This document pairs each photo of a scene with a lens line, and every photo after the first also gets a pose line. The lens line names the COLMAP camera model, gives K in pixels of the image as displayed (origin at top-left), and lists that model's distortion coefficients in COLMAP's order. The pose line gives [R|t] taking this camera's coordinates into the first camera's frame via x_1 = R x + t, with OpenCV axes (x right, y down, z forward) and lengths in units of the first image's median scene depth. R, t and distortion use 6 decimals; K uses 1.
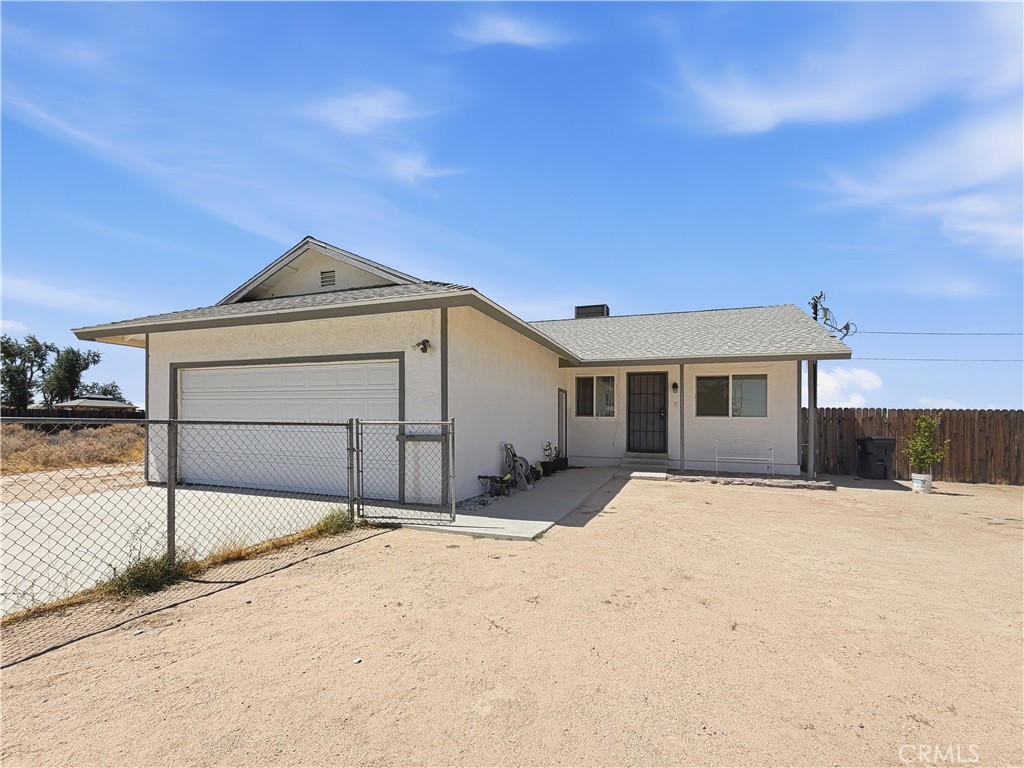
lens RADIAL K [[457.0, 0, 512.3], [0, 457.0, 392.1], [0, 0, 1]] dist [0.000761, 0.000034]
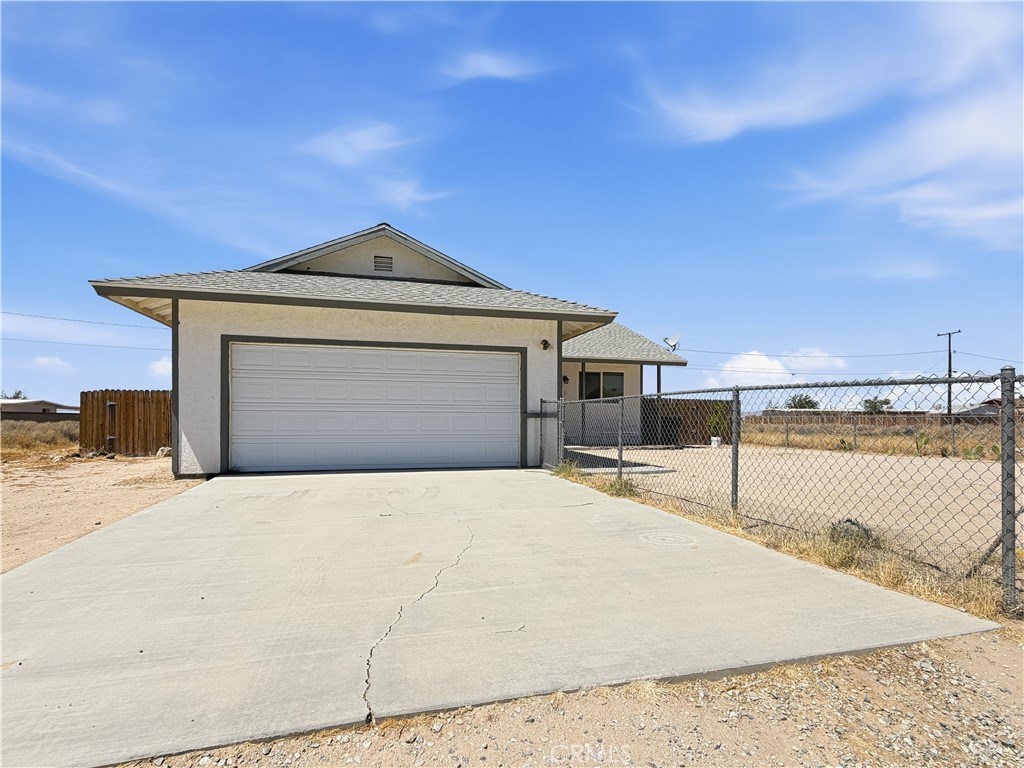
lens RADIAL K [[506.2, 0, 511.6], [0, 506.2, 383.7], [0, 0, 1]] dist [0.000556, -0.000118]
pose [[0.813630, 0.028278, 0.580696, -0.855500], [-0.033239, 0.999445, -0.002098, 0.012763], [-0.580433, -0.017595, 0.814118, -0.098763]]
